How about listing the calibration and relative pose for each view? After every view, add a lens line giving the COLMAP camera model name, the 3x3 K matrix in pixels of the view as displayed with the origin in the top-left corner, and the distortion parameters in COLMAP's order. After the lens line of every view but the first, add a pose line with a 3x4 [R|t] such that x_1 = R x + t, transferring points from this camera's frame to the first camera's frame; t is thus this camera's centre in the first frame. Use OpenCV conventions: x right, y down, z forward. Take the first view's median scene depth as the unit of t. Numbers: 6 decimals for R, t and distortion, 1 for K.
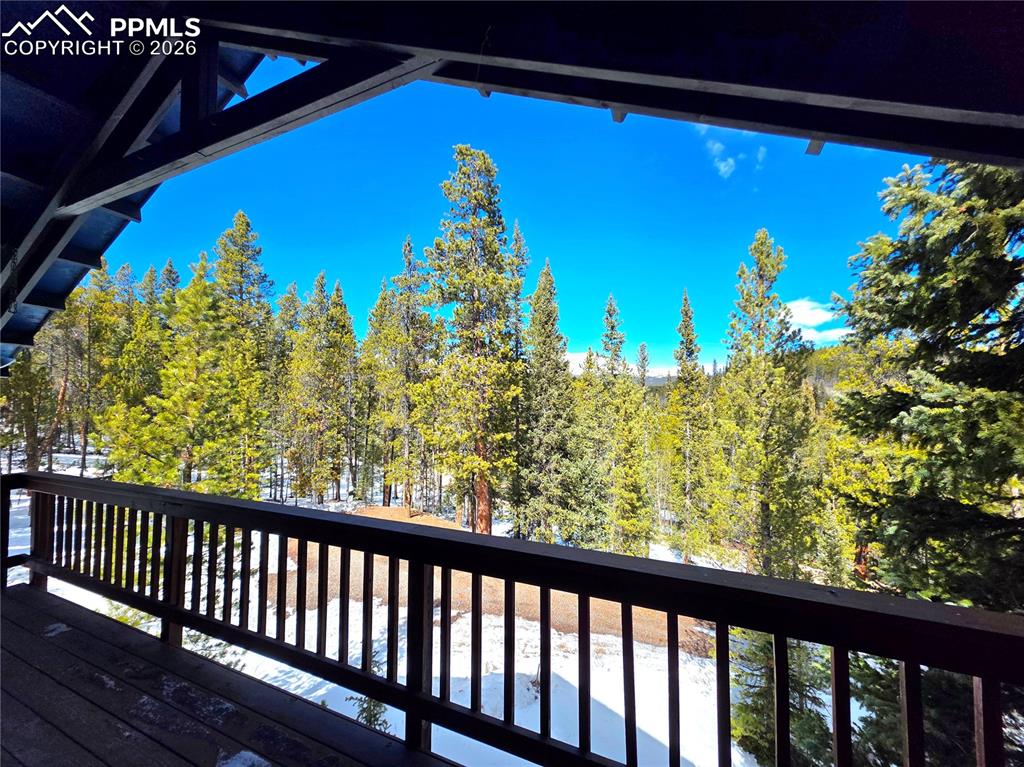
lens RADIAL K [[406.1, 0, 563.9], [0, 406.1, 384.7], [0, 0, 1]] dist [0.006237, -0.000634]
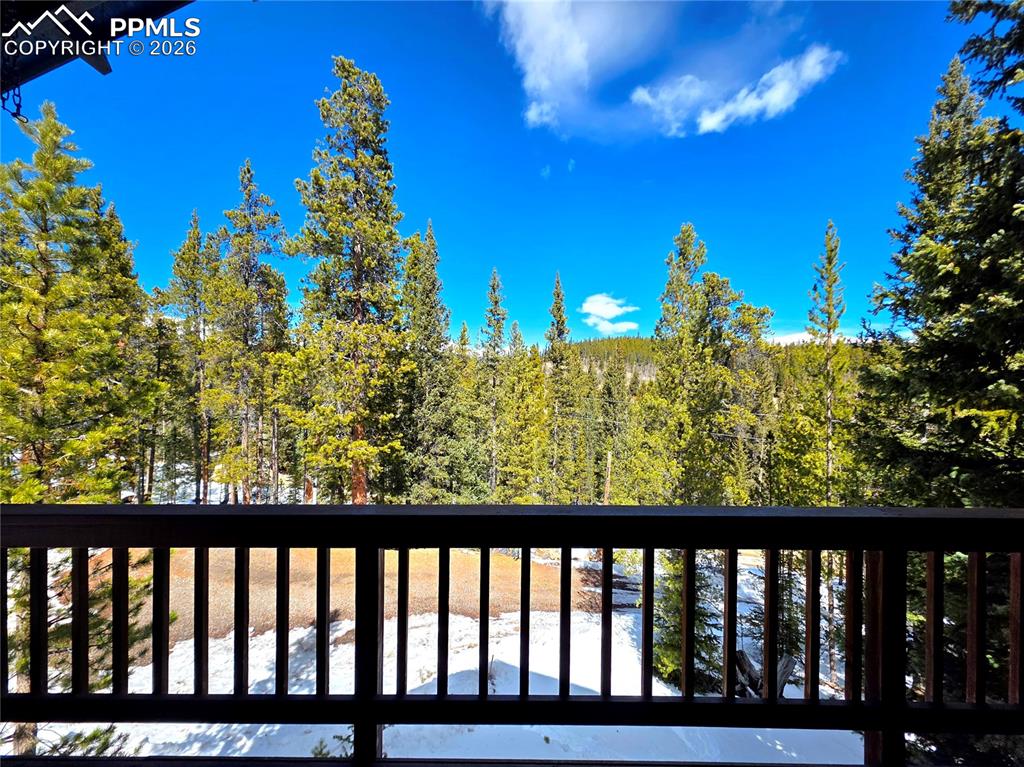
lens RADIAL K [[406.1, 0, 512.3], [0, 406.1, 385.6], [0, 0, 1]] dist [0.006237, -0.000634]
pose [[0.921654, 0.005077, 0.387979, -0.237276], [-0.022441, 0.998938, 0.040238, 0.017656], [-0.387363, -0.045792, 0.920790, 0.090441]]
